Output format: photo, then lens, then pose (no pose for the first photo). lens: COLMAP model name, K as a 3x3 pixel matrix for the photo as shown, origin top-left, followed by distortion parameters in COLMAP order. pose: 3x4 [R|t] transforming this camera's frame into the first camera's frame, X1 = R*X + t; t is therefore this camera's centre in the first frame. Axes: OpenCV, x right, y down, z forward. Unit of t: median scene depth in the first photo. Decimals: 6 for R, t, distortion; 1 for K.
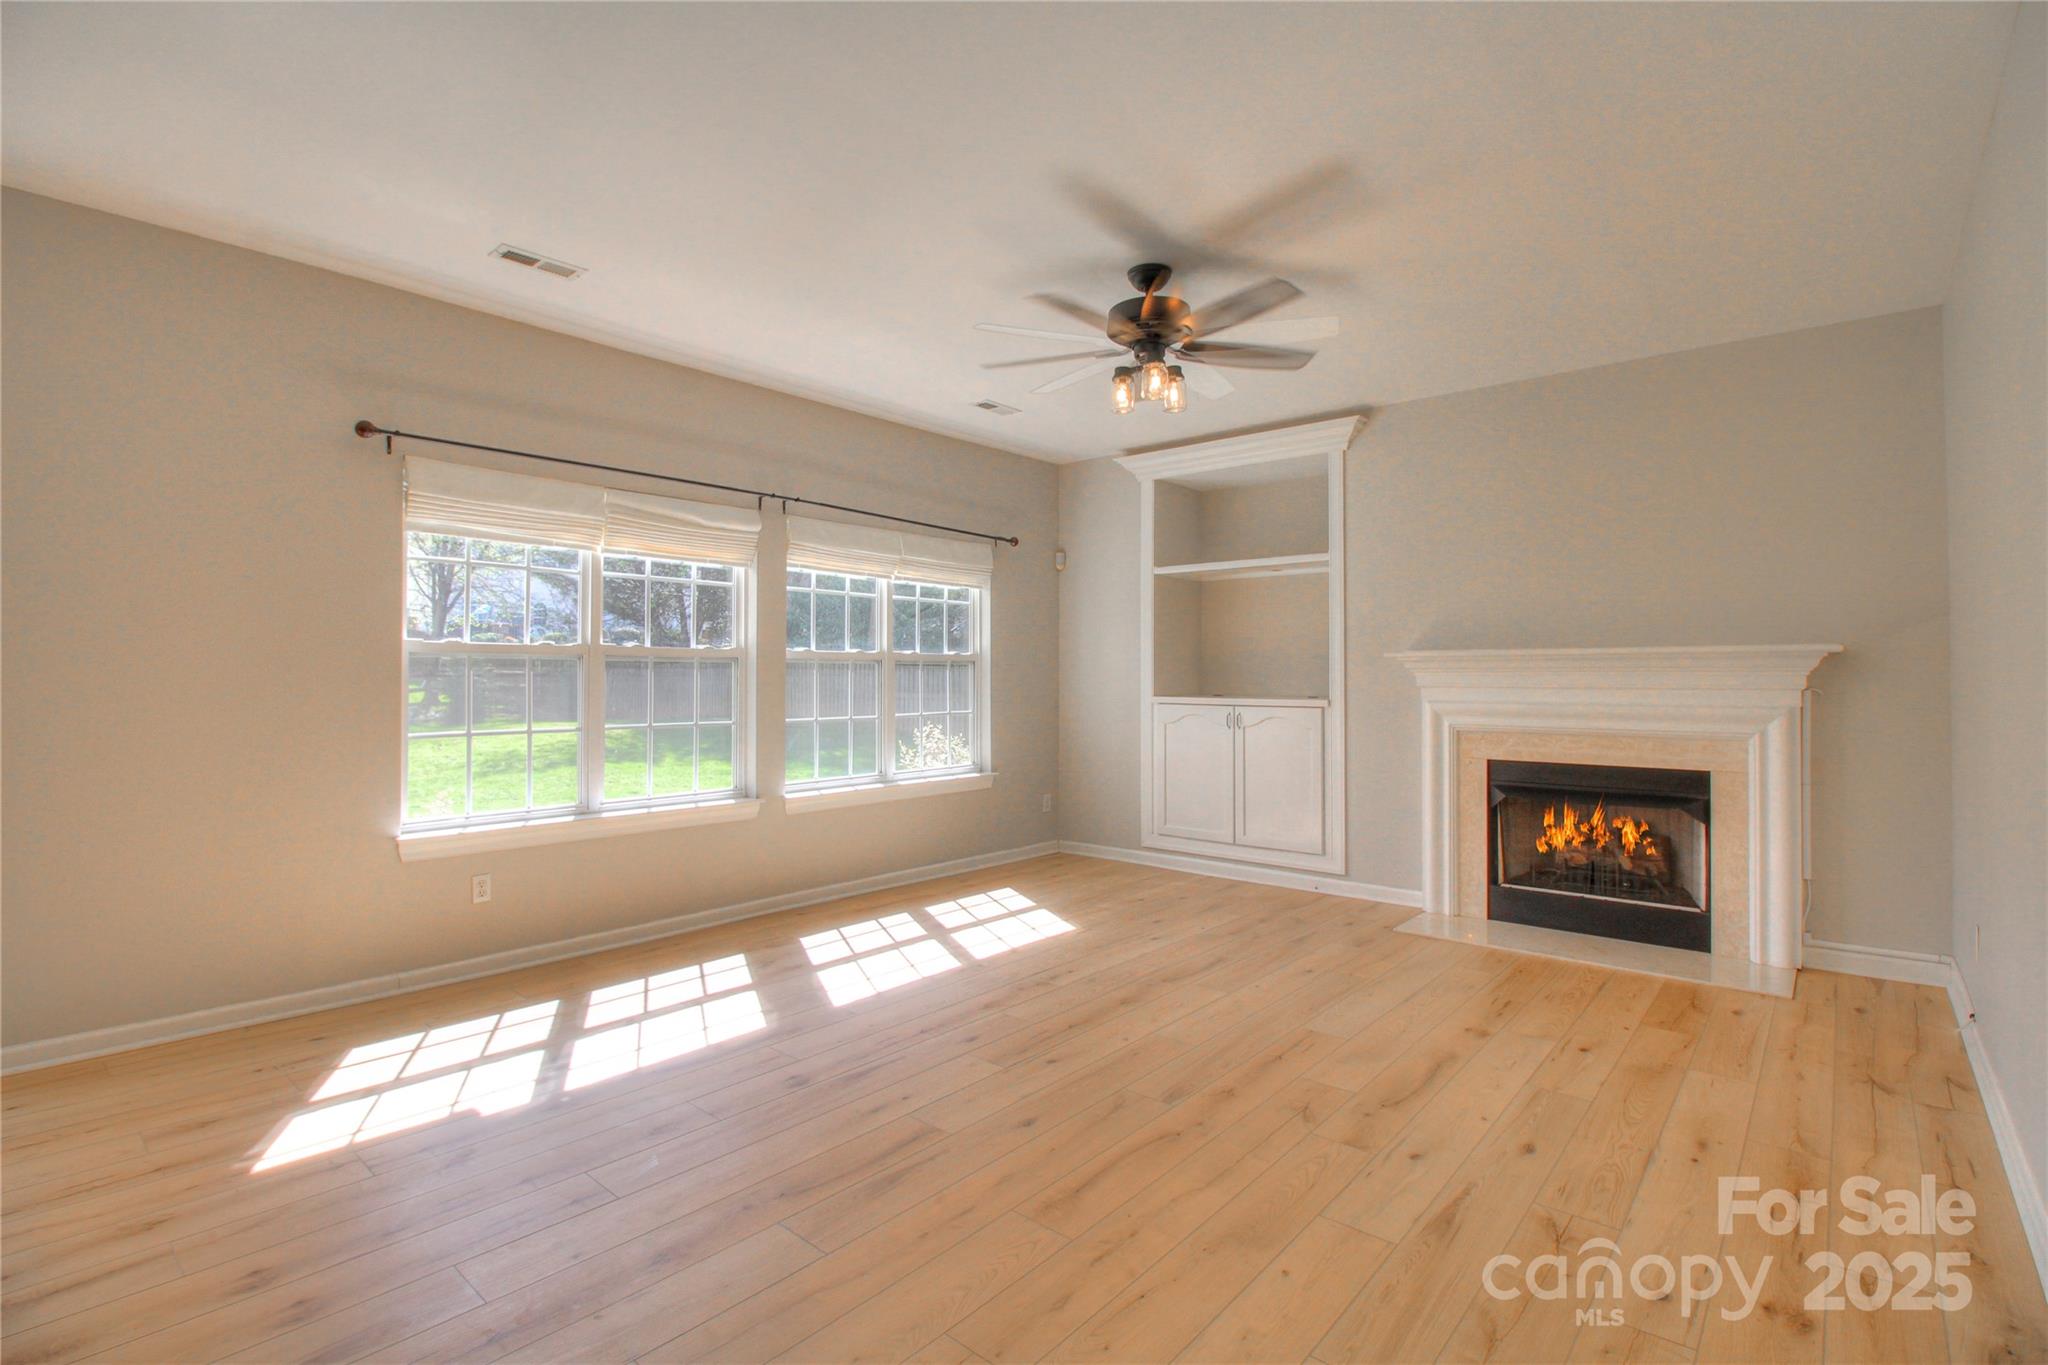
lens RADIAL K [[941.2, 0, 1001.0], [0, 941.2, 667.3], [0, 0, 1]] dist [0.018833, -0.007455]
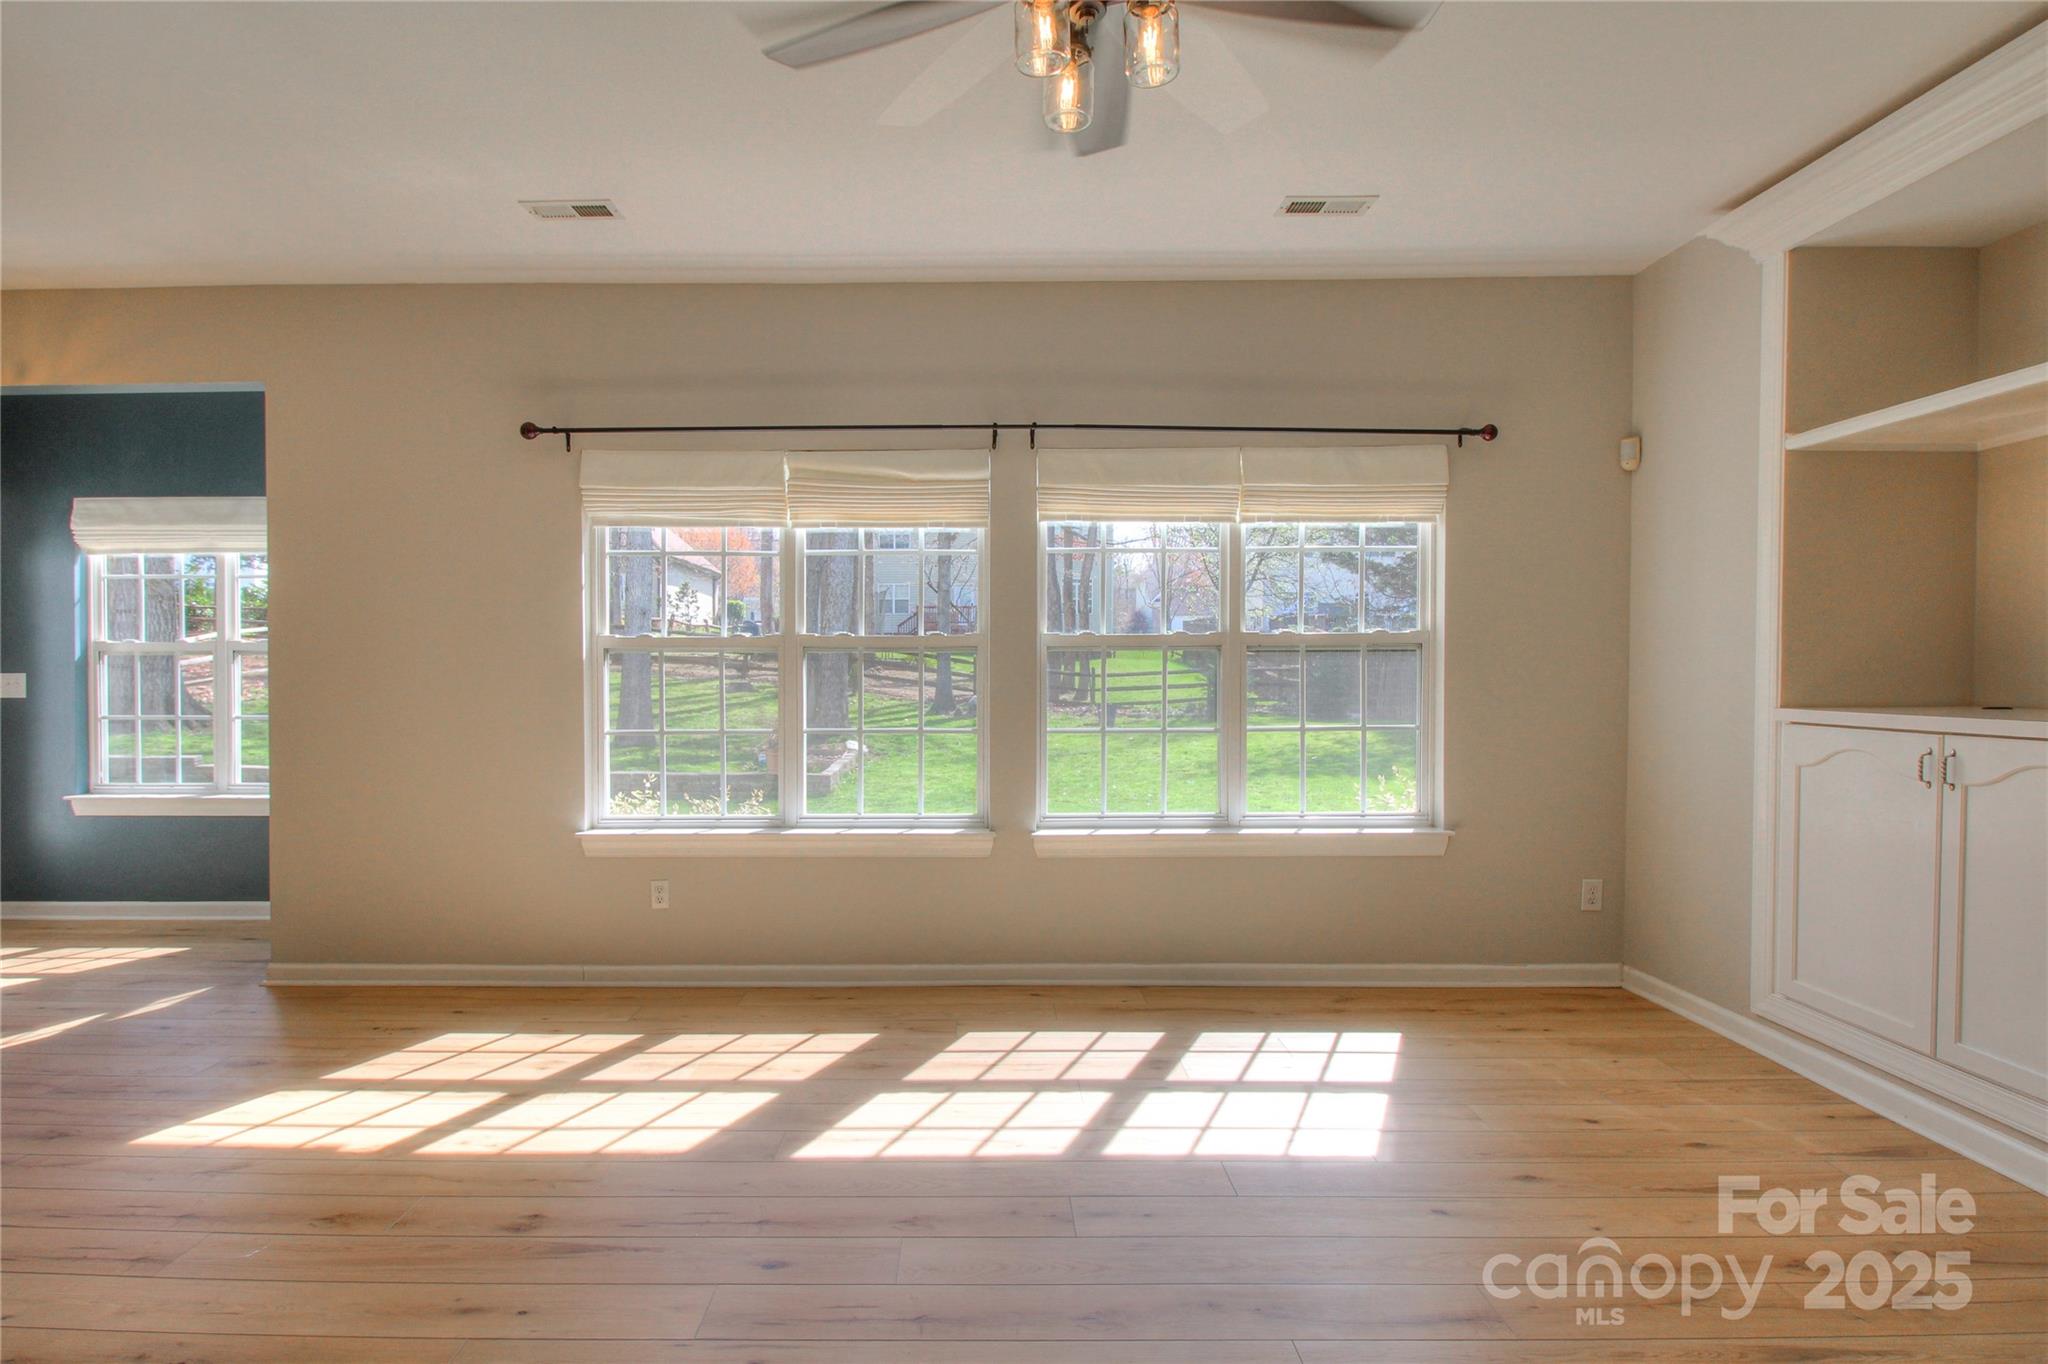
lens RADIAL K [[1090.3, 0, 1032.4], [0, 1090.3, 678.2], [0, 0, 1]] dist [0.008725, -0.000461]
pose [[0.669677, 0.000569, -0.742652, 0.365621], [0.013836, 0.999817, 0.013242, 0.003922], [0.742524, -0.019144, 0.669546, 0.395648]]
